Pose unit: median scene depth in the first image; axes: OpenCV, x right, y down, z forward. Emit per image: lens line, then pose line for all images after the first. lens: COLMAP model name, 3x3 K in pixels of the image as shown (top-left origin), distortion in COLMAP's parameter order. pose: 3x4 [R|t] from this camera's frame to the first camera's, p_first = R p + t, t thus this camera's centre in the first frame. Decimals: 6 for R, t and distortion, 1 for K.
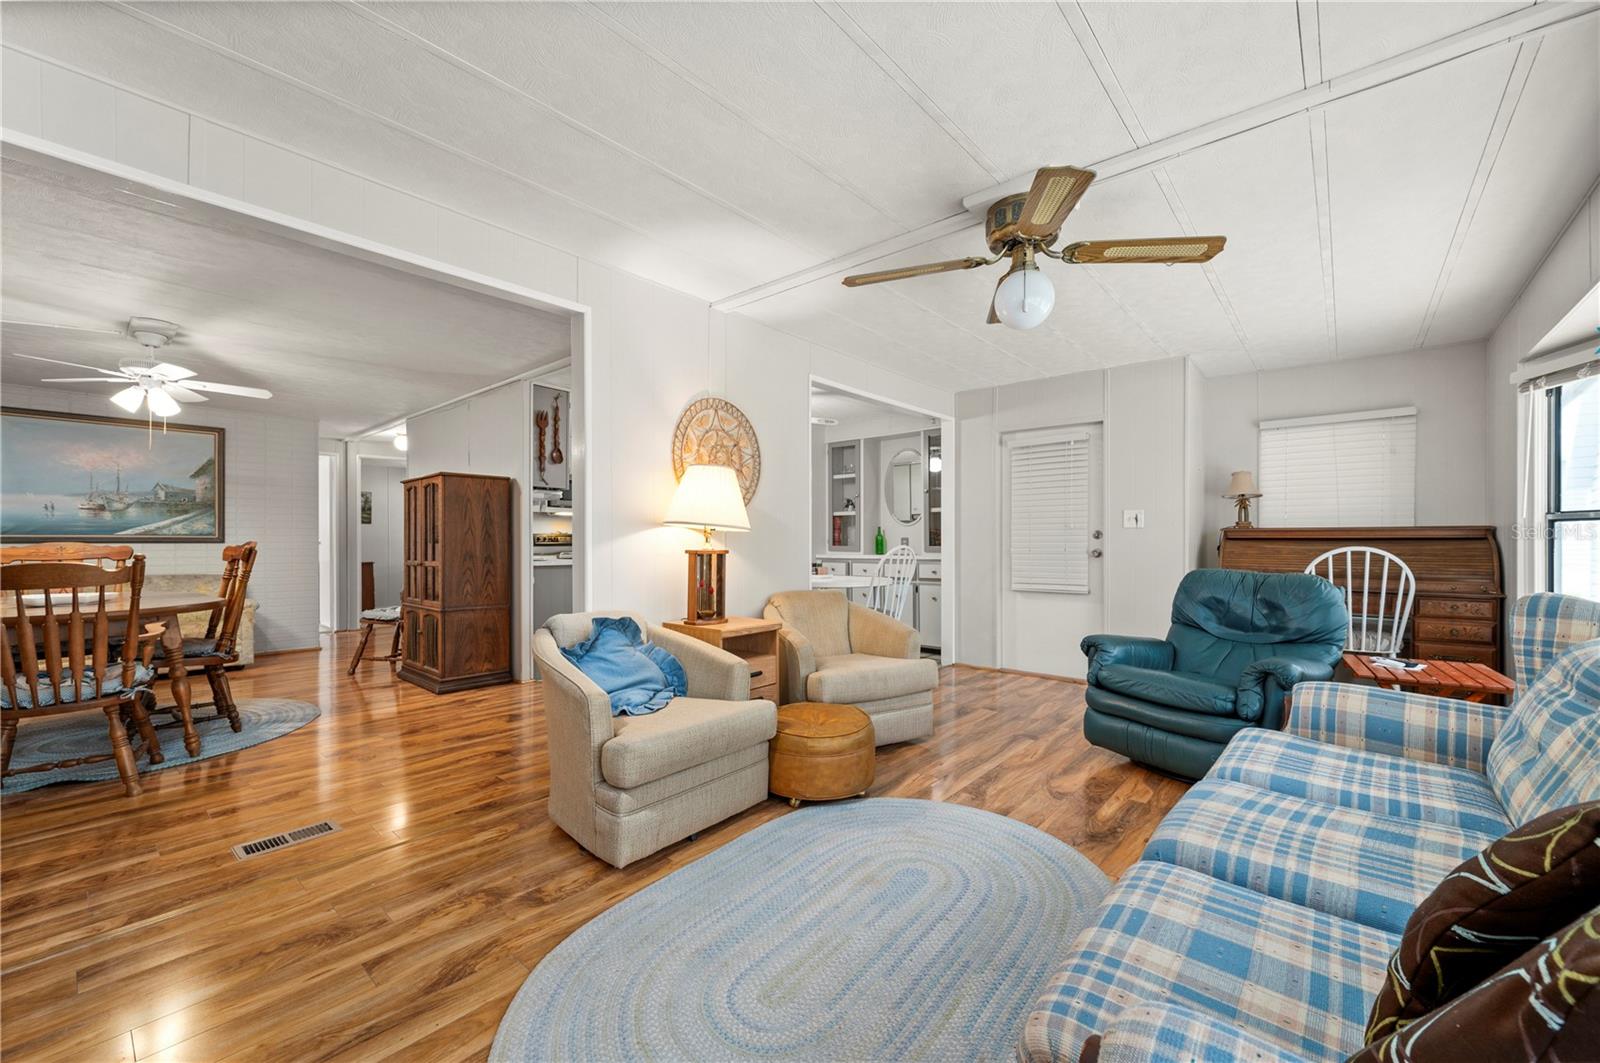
lens RADIAL K [[635.3, 0, 794.1], [0, 635.3, 535.4], [0, 0, 1]] dist [-0.000863, 0.000113]
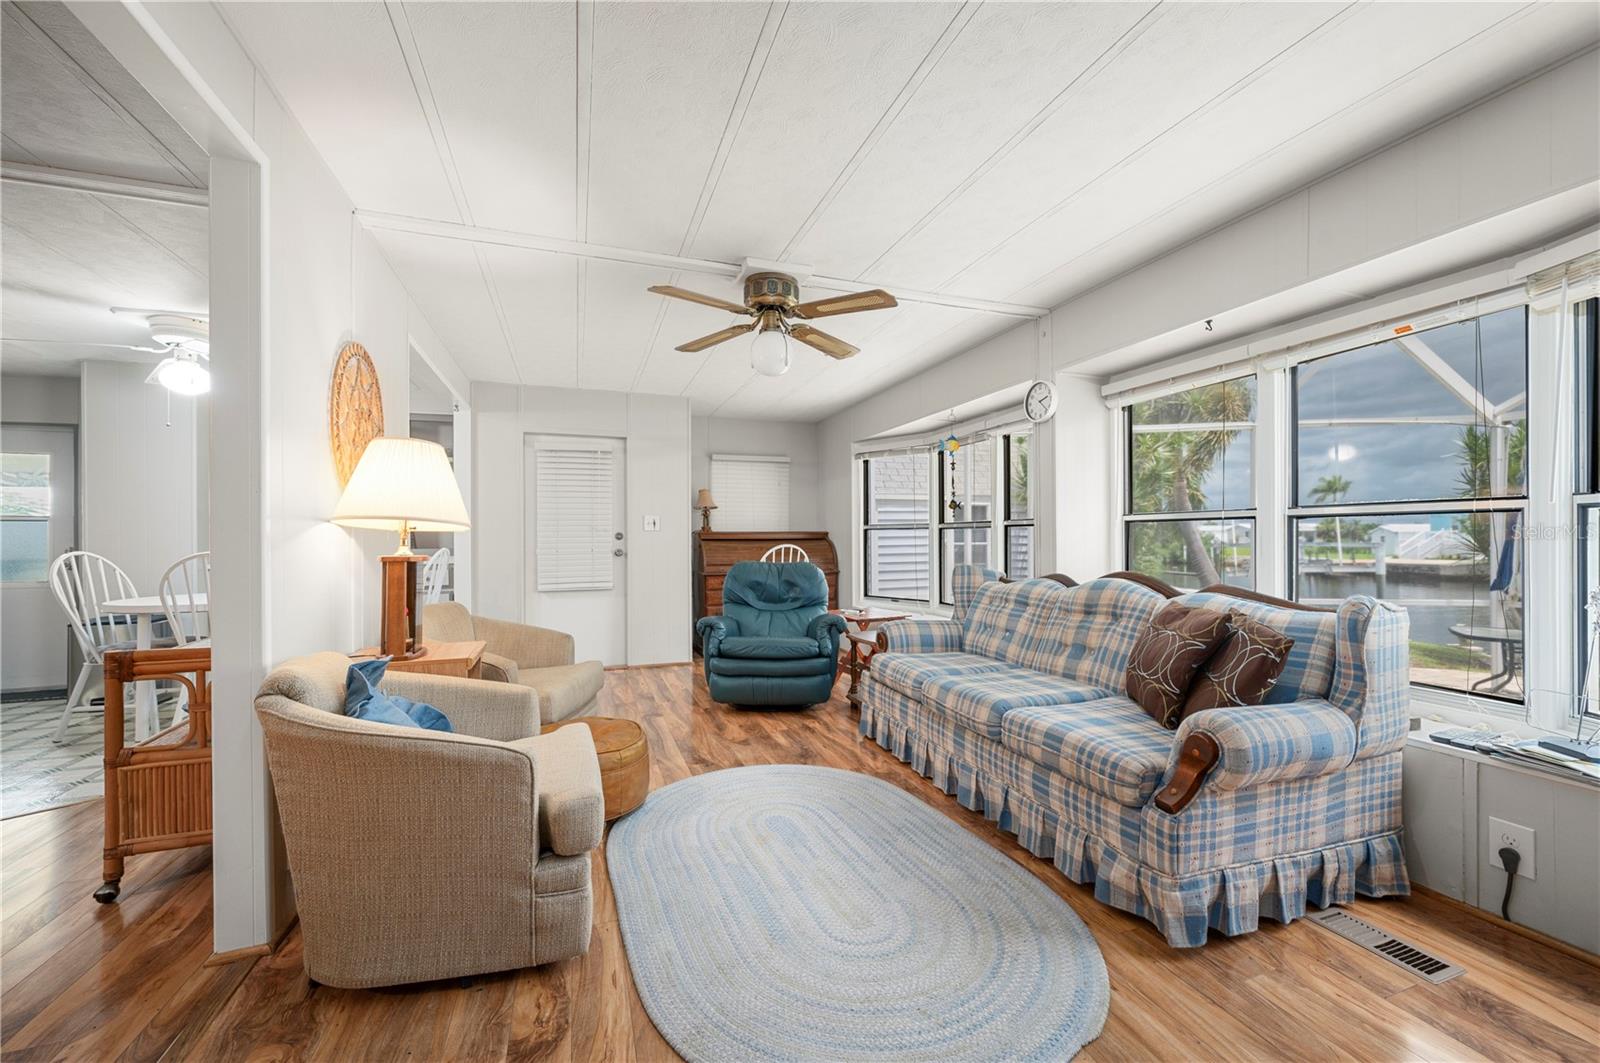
lens RADIAL K [[635.3, 0, 800.0], [0, 635.3, 531.5], [0, 0, 1]] dist [-0.000112, 0.000014]
pose [[0.492282, 0.008572, 0.870394, -0.360449], [-0.001609, 0.999959, -0.008938, -0.000058], [-0.870434, 0.003000, 0.492275, 0.159147]]
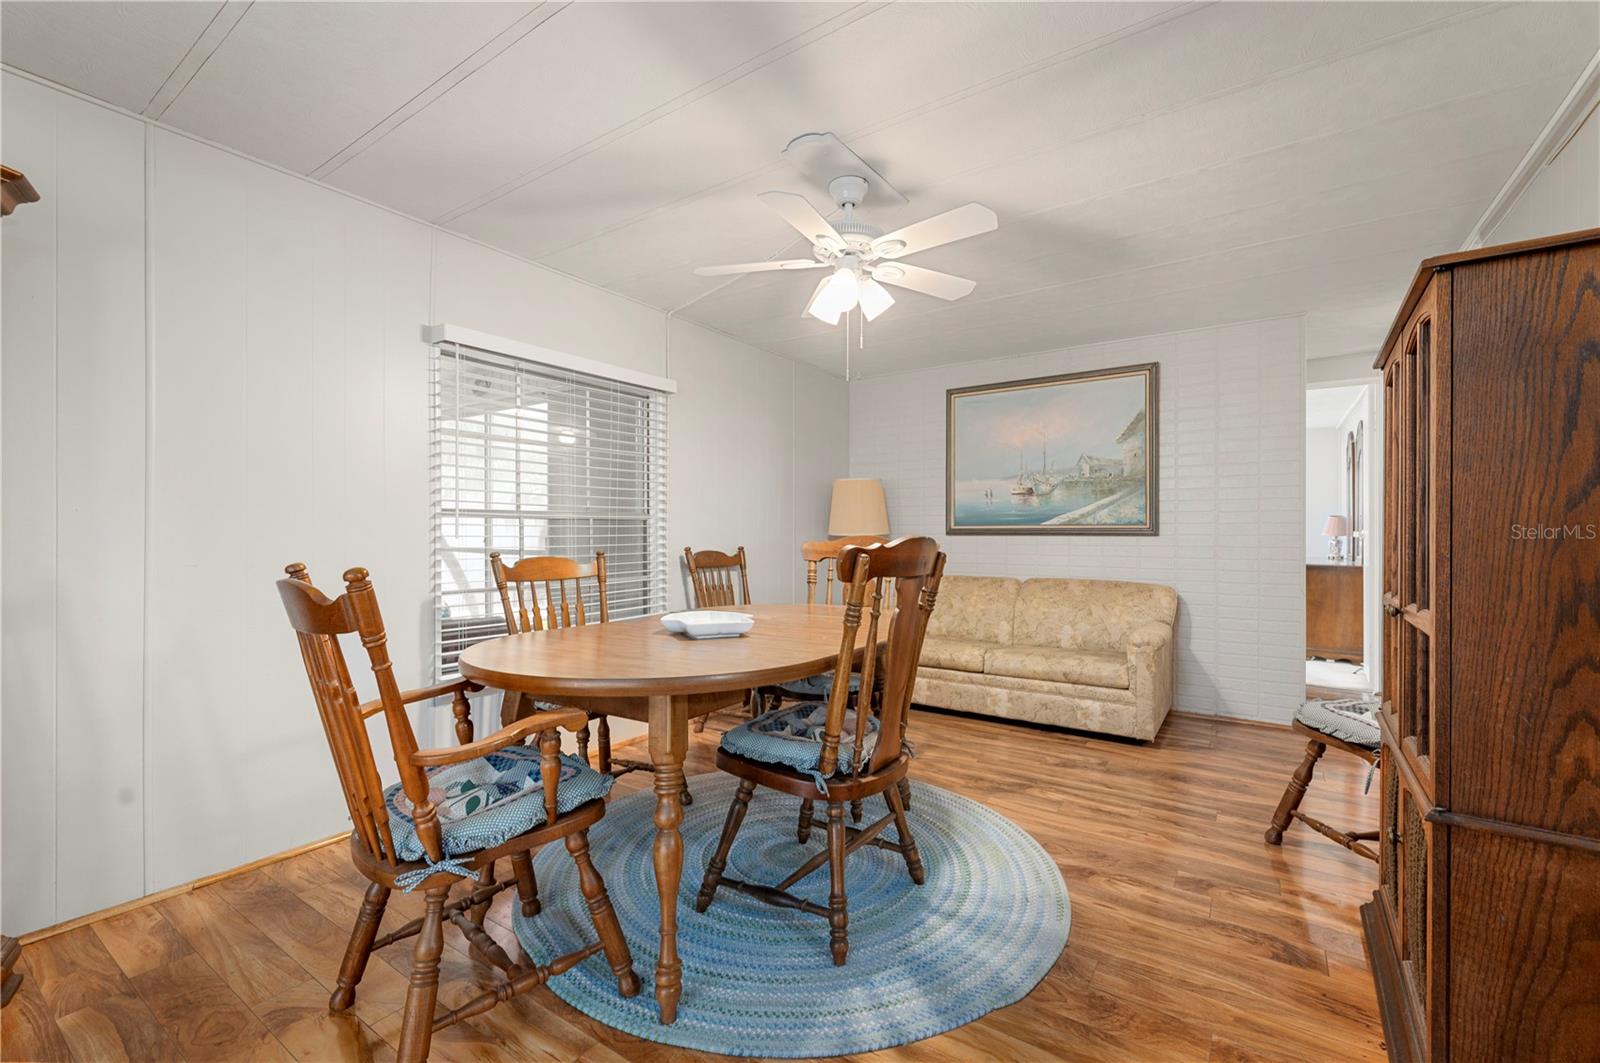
lens RADIAL K [[673.1, 0, 800.0], [0, 673.1, 531.5], [0, 0, 1]] dist [-0.001165, -0.000162]
pose [[0.112073, 0.000136, -0.993700, -0.311571], [0.007962, 0.999968, 0.001035, 0.004577], [0.993668, -0.008028, 0.112068, 0.701482]]
